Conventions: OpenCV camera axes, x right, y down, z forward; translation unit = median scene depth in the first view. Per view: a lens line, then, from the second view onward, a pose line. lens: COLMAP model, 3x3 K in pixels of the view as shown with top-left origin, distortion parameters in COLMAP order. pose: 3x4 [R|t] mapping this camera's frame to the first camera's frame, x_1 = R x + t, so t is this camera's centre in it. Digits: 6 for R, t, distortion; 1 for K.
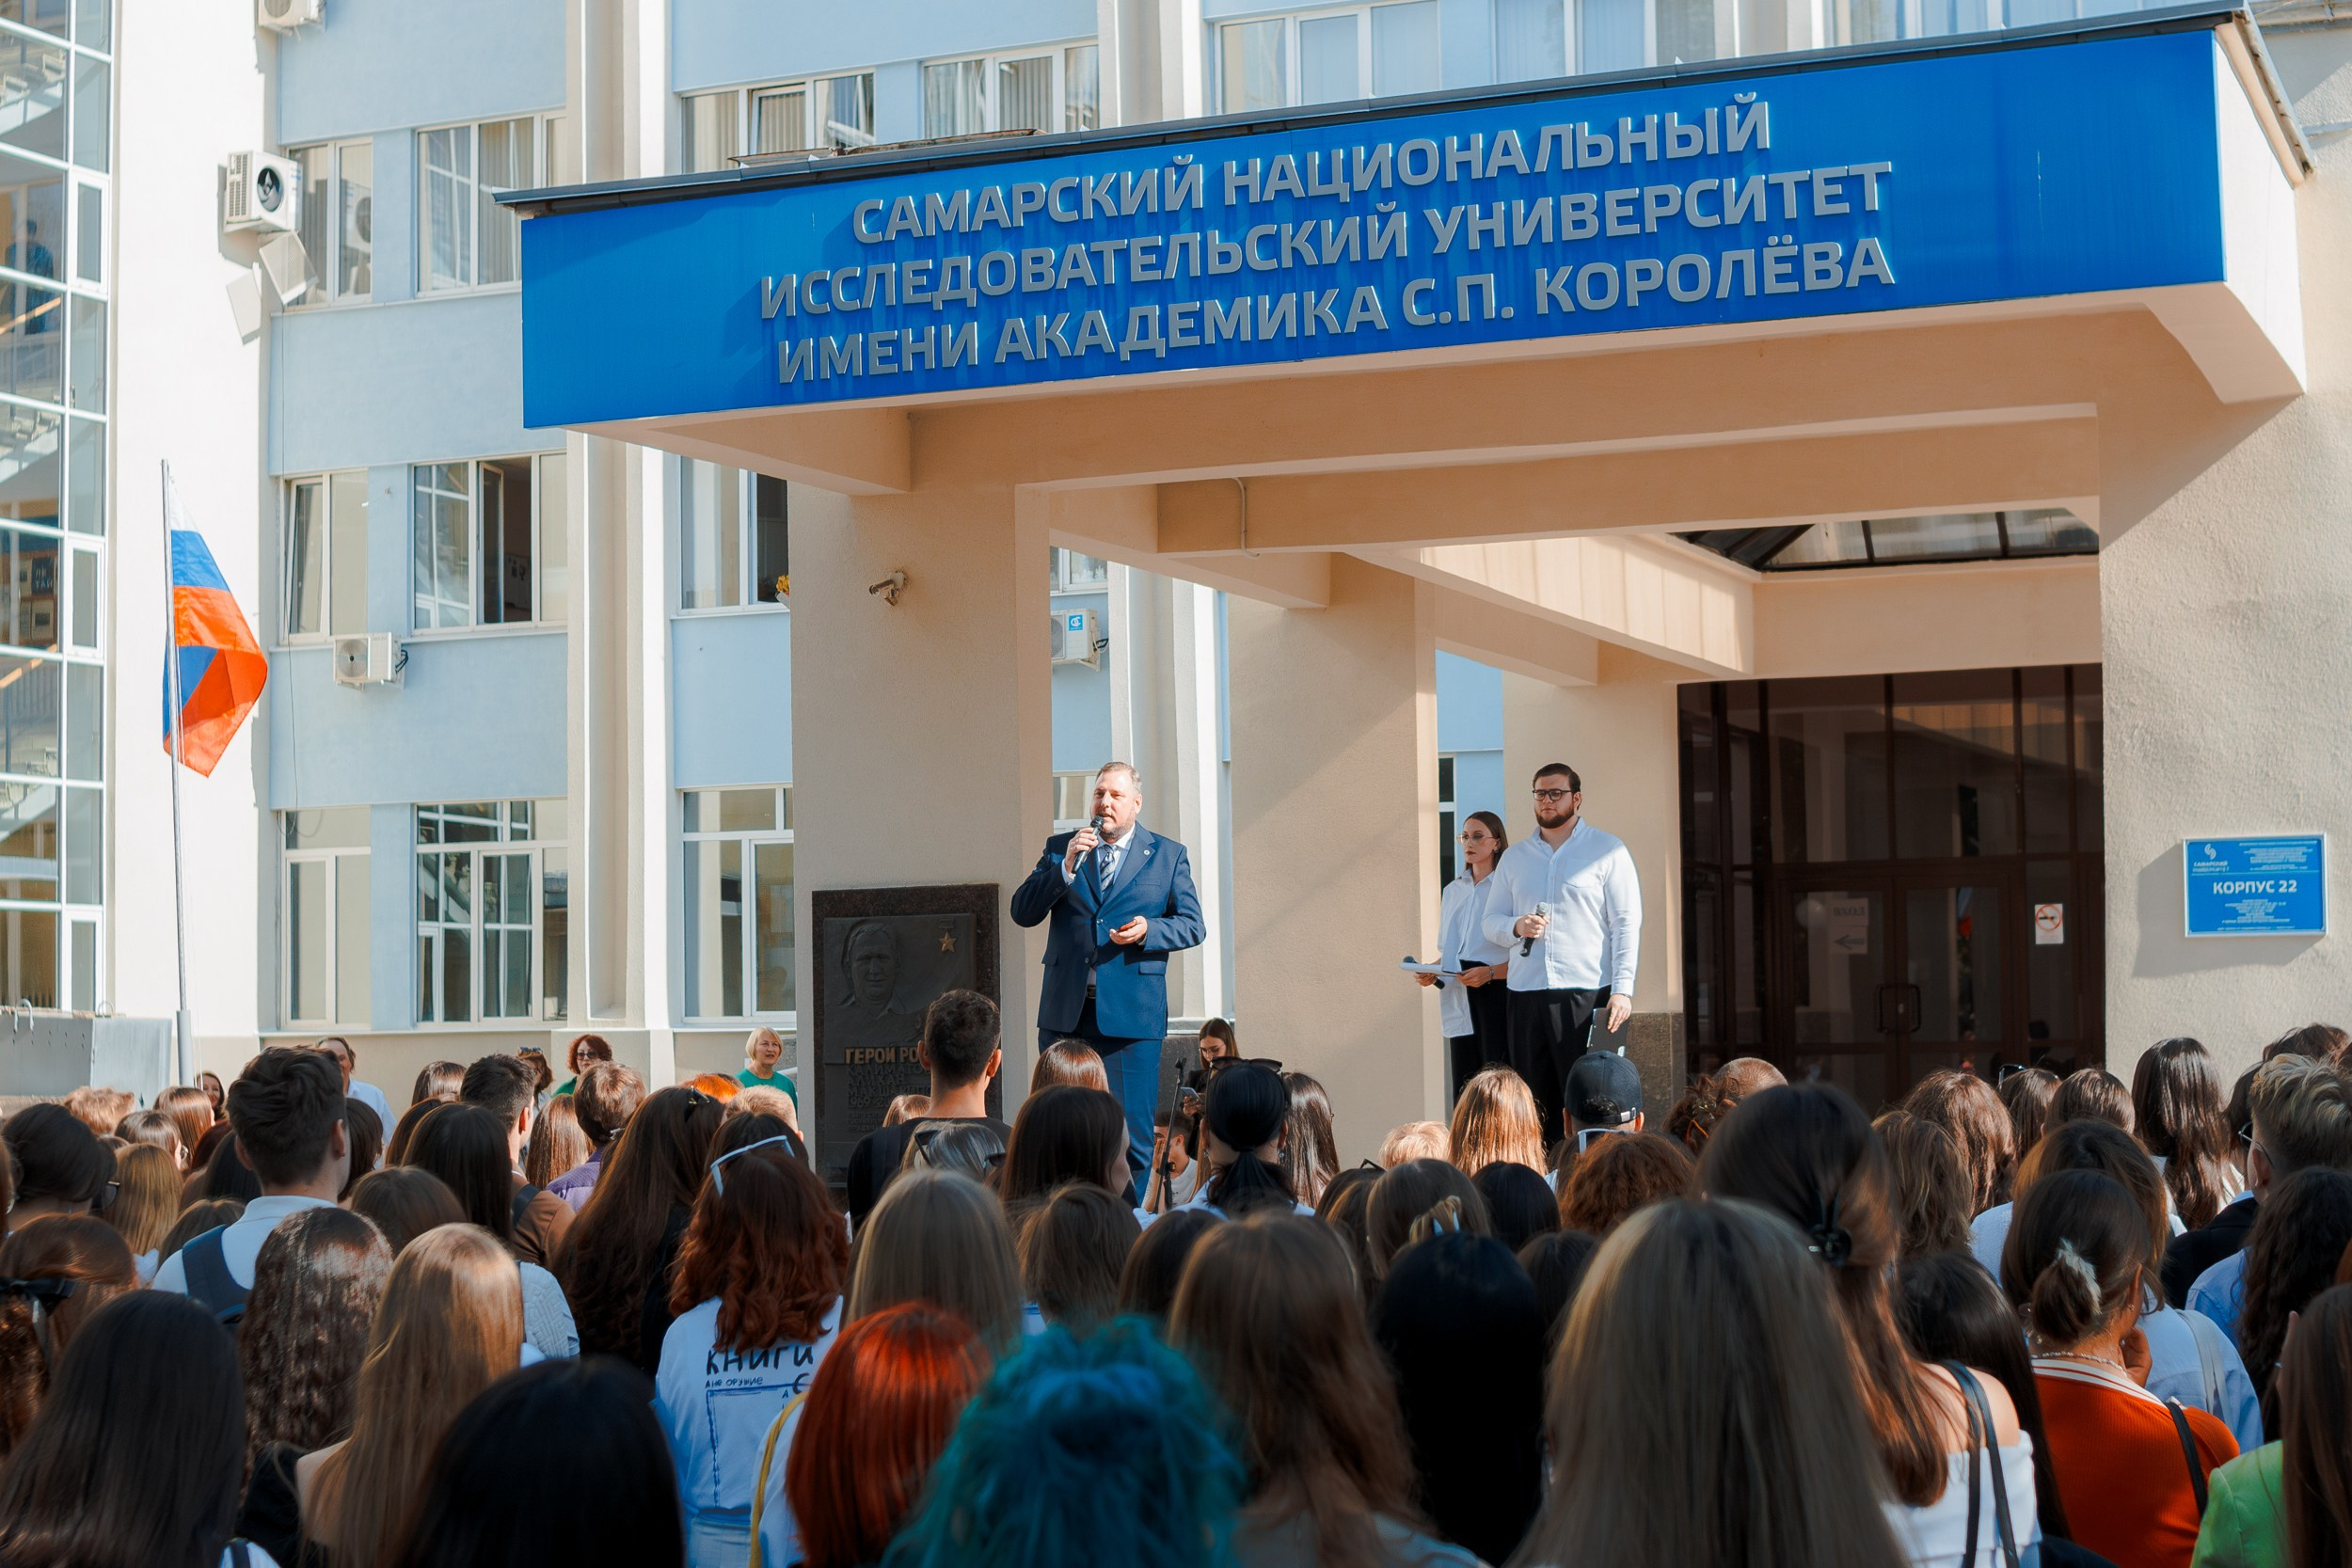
lens RADIAL K [[3825.3, 0, 1277.7], [0, 3825.3, 789.6], [0, 0, 1]] dist [-0.104815, -0.045515]
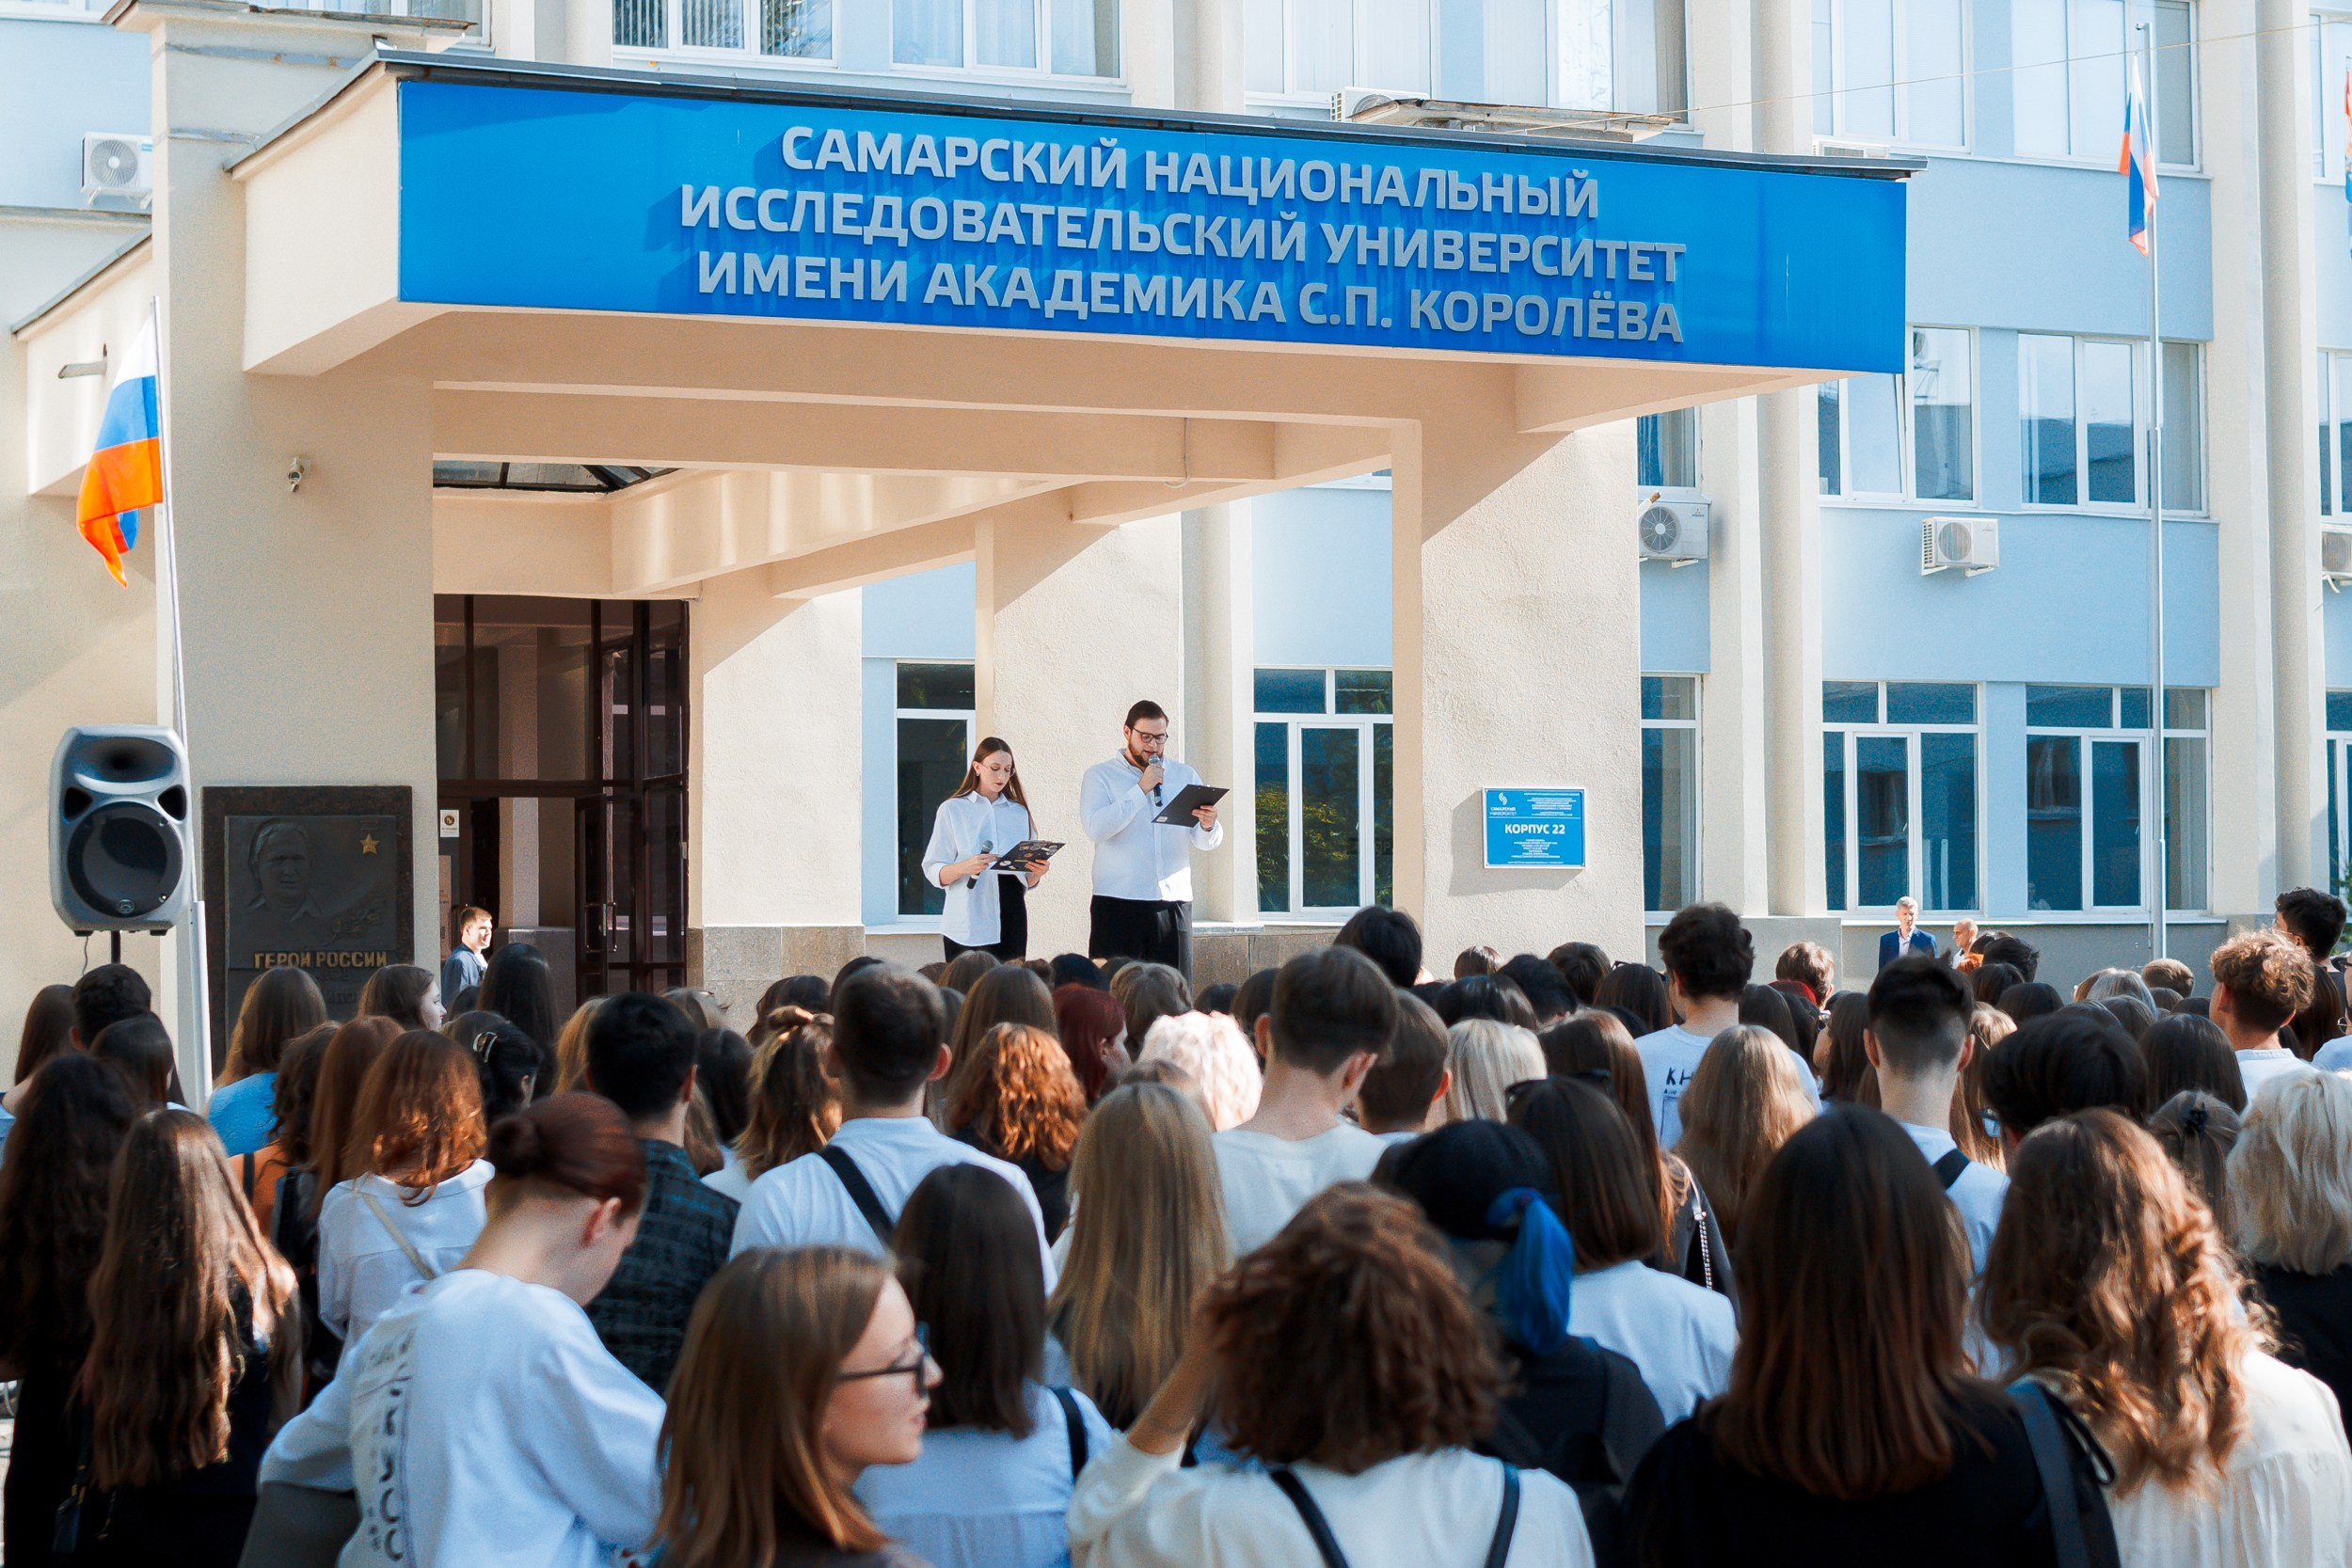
lens RADIAL K [[4289.4, 0, 1176.5], [0, 4289.4, 875.3], [0, 0, 1]] dist [-0.124423, 0.024228]
pose [[0.713655, 0.020420, 0.700200, -0.855392], [-0.047014, 0.998717, 0.018792, 0.021467], [-0.698918, -0.046330, 0.713700, 0.095773]]
